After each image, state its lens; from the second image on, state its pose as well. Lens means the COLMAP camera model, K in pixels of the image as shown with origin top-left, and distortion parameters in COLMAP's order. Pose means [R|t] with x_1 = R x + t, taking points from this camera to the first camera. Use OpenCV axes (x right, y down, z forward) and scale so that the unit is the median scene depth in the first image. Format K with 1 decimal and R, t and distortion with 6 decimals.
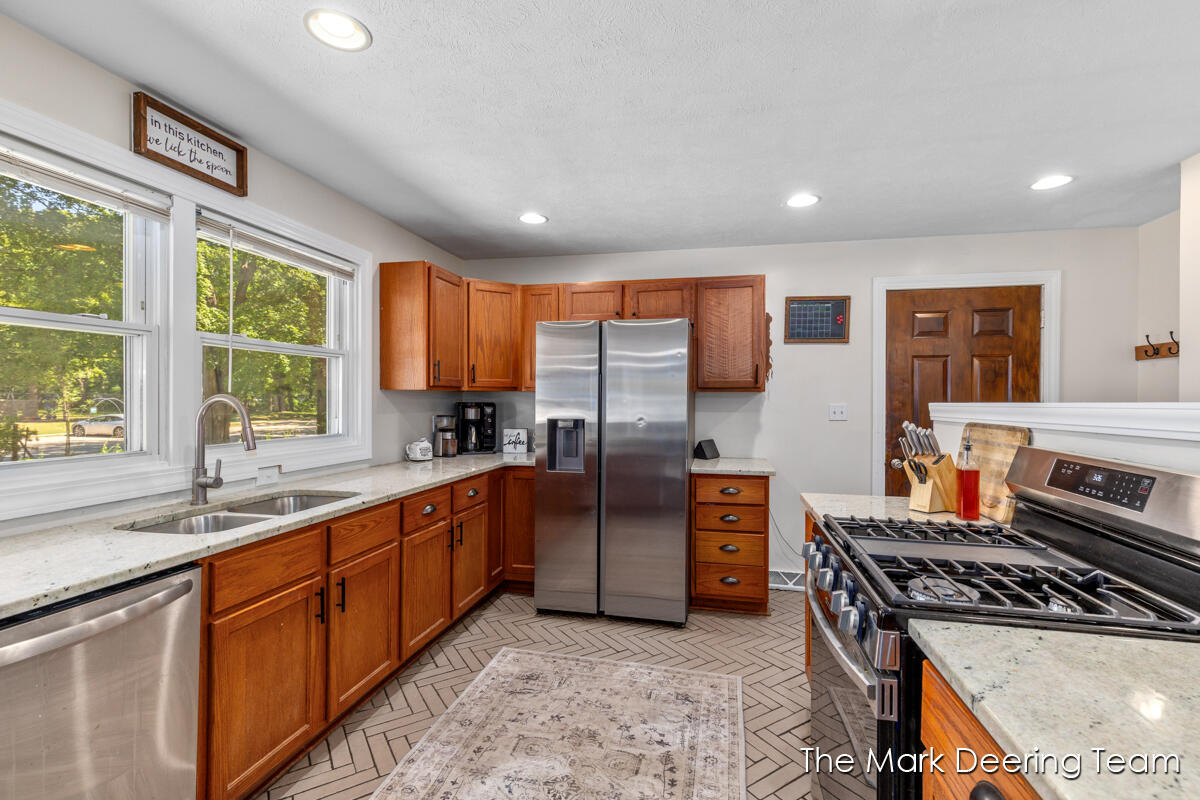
lens RADIAL K [[537.5, 0, 604.2], [0, 537.5, 399.8], [0, 0, 1]] dist [0.011769, -0.001831]
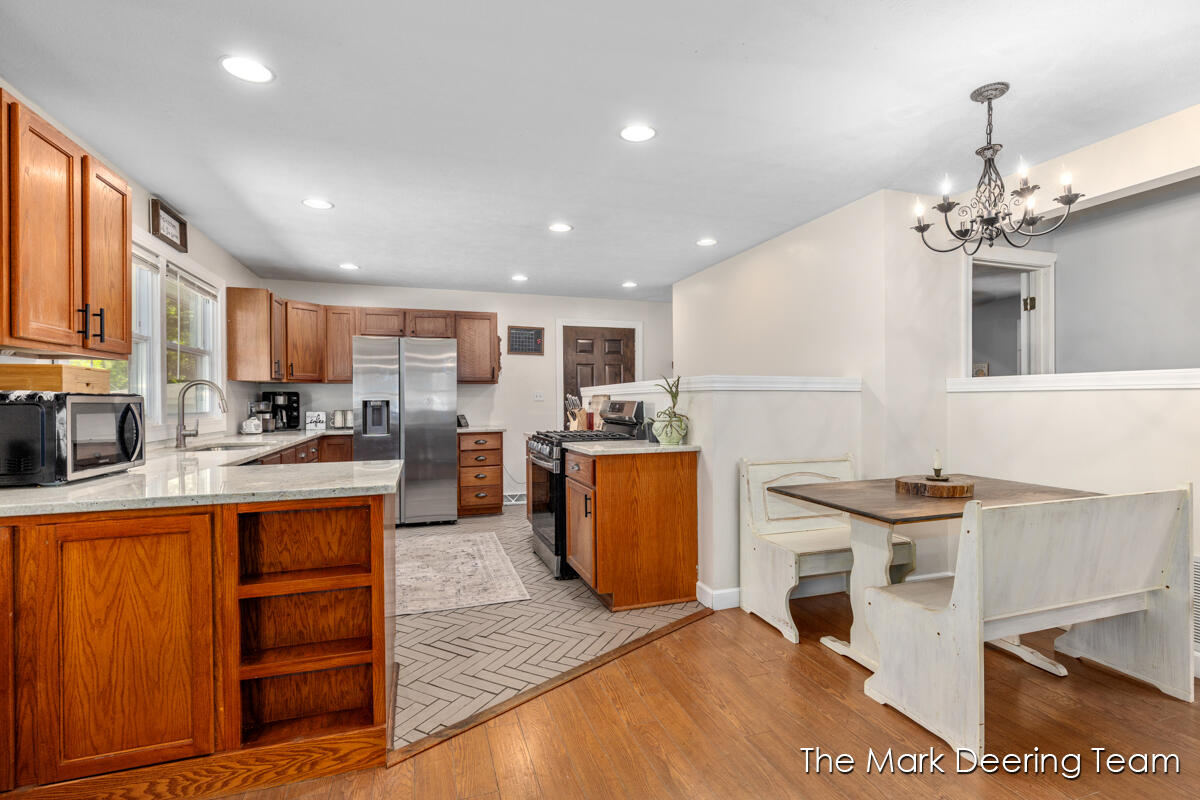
lens RADIAL K [[566.7, 0, 607.2], [0, 566.7, 401.4], [0, 0, 1]] dist [0.003164, 0.002055]
pose [[0.857671, -0.012792, 0.514040, -0.348541], [0.012792, 0.999912, 0.003538, 0.042930], [-0.514040, 0.003541, 0.857759, -0.749958]]
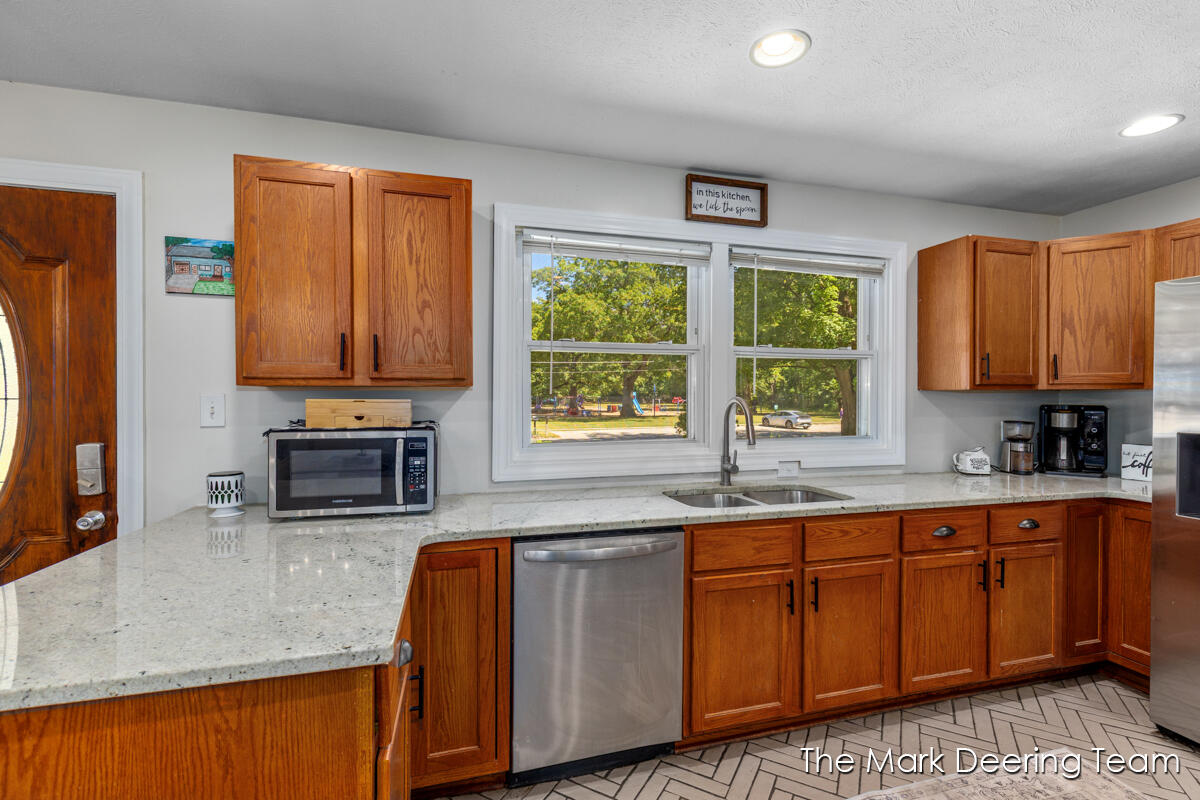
lens RADIAL K [[537.5, 0, 607.5], [0, 537.5, 401.2], [0, 0, 1]] dist [0.011769, -0.001831]
pose [[0.479456, 0.003795, -0.877558, 0.138831], [-0.001092, 0.999992, 0.003728, -0.003337], [0.877565, -0.000829, 0.479456, 0.109139]]
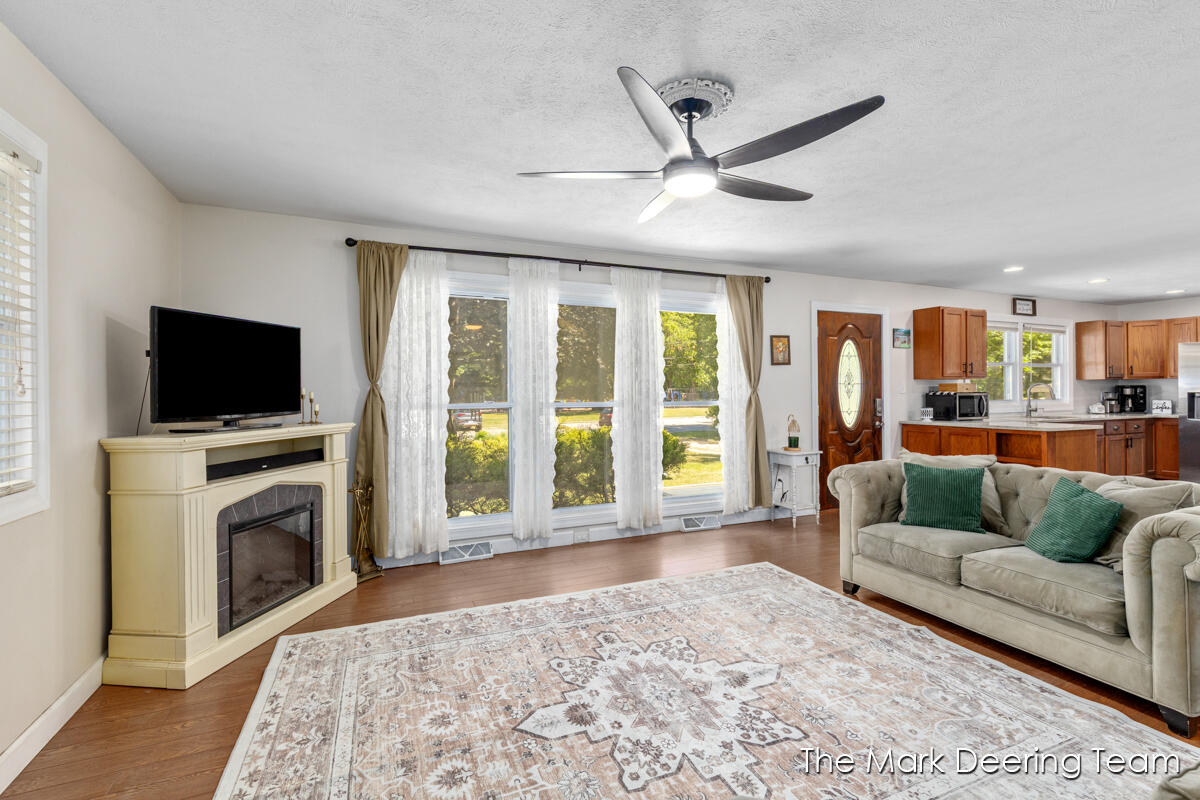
lens RADIAL K [[537.5, 0, 616.5], [0, 537.5, 394.3], [0, 0, 1]] dist [0.011769, -0.001831]
pose [[0.600072, -0.008443, -0.799901, 0.239994], [0.010098, 0.999945, -0.002979, 0.028933], [0.799882, -0.006290, 0.600124, -1.933433]]
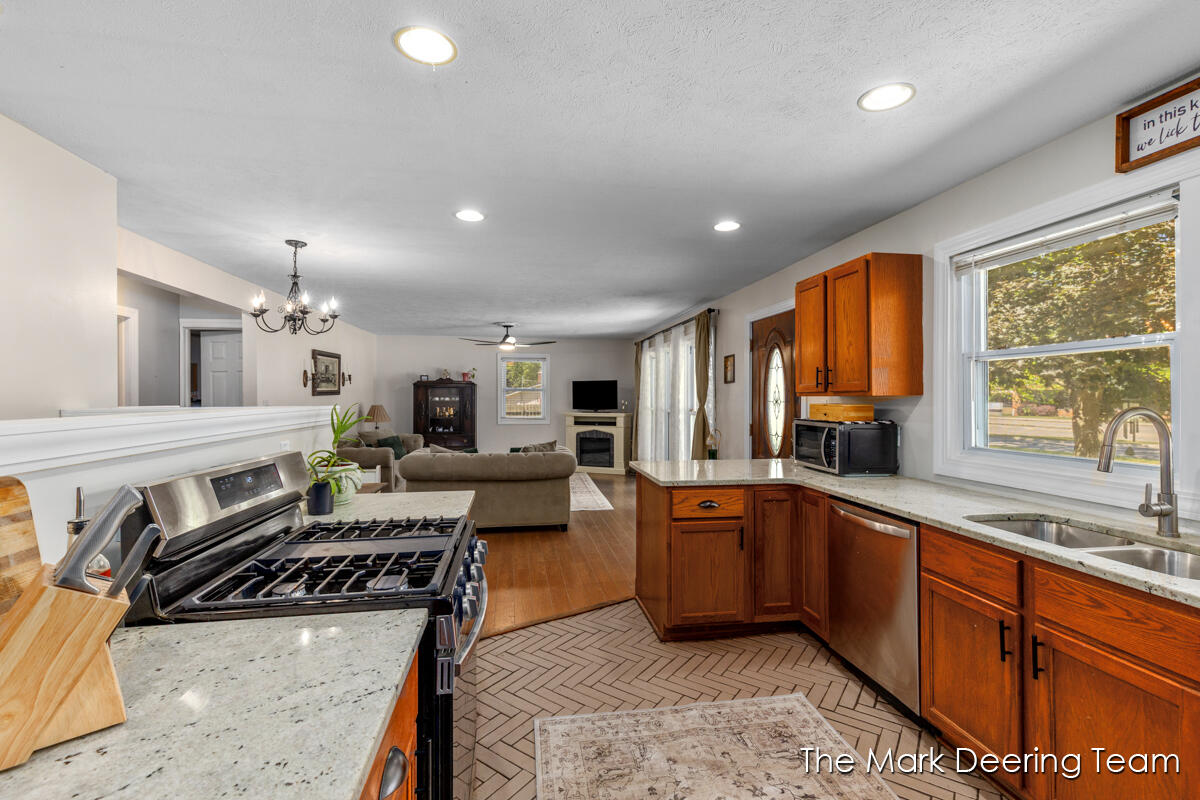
lens RADIAL K [[537.5, 0, 609.6], [0, 537.5, 396.0], [0, 0, 1]] dist [0.011769, -0.001831]
pose [[-0.923088, -0.006972, -0.384526, 0.264787], [-0.006816, 0.999975, -0.001769, -0.013690], [0.384528, 0.000988, -0.923113, 0.960691]]
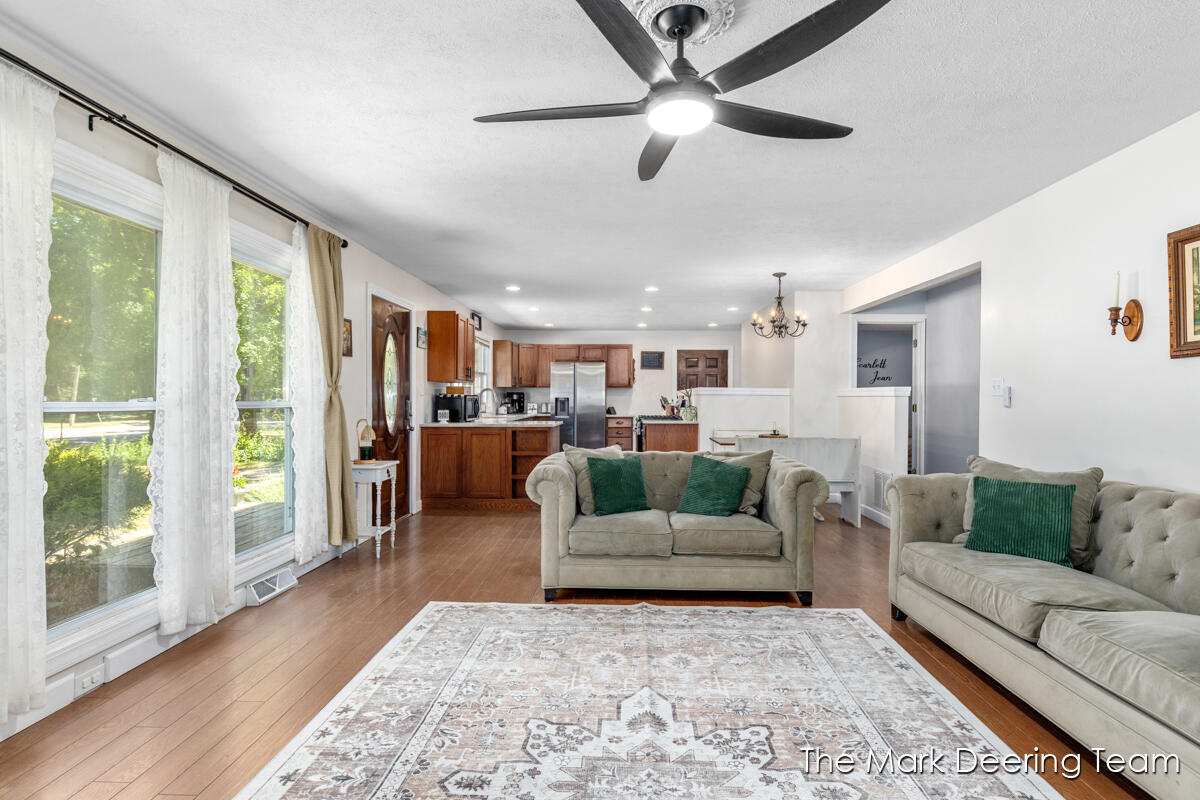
lens RADIAL K [[566.7, 0, 601.1], [0, 566.7, 406.0], [0, 0, 1]] dist [0.003164, 0.002055]
pose [[0.983013, -0.006029, 0.183436, -0.425425], [0.003671, 0.999906, 0.013196, 0.042756], [-0.183498, -0.012298, 0.982943, -1.991400]]
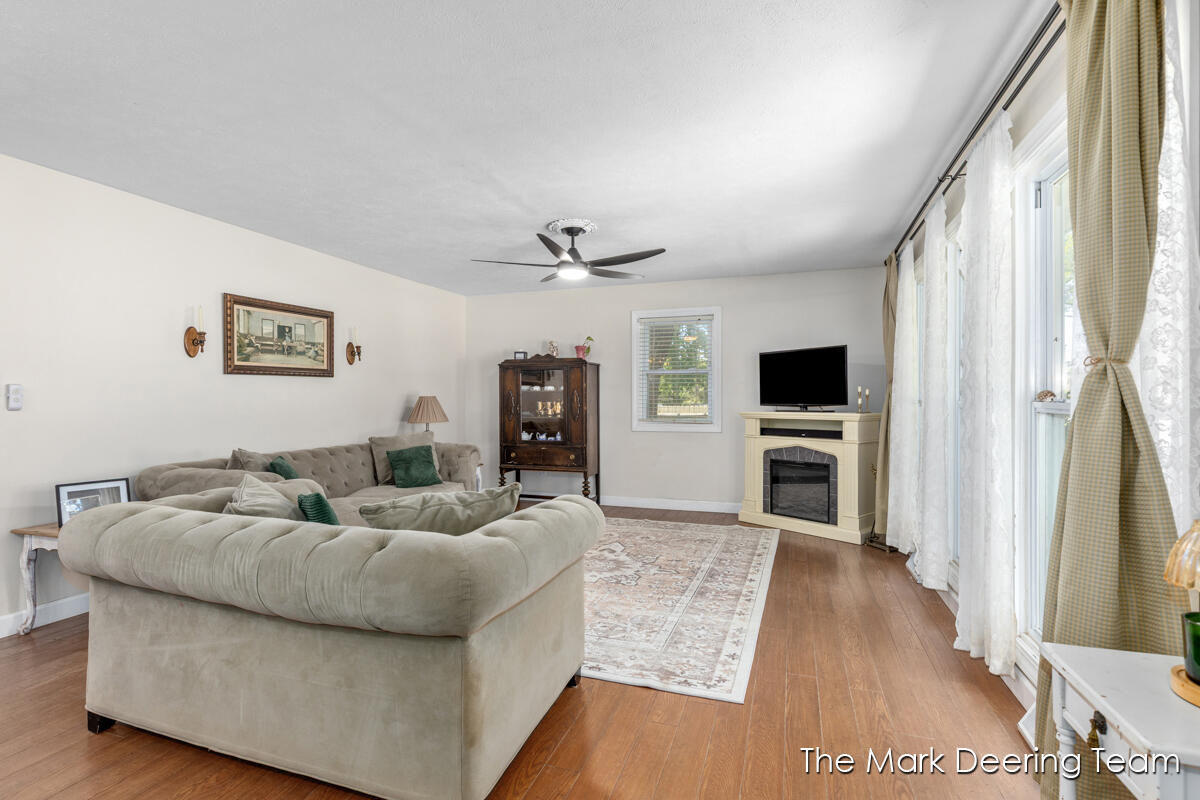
lens RADIAL K [[566.7, 0, 600.6], [0, 566.7, 402.1], [0, 0, 1]] dist [0.003164, 0.002055]
pose [[-0.993360, -0.004265, 0.114966, -0.450134], [-0.003703, 0.999980, 0.005100, 0.041987], [-0.114986, 0.004641, -0.993356, -0.208794]]
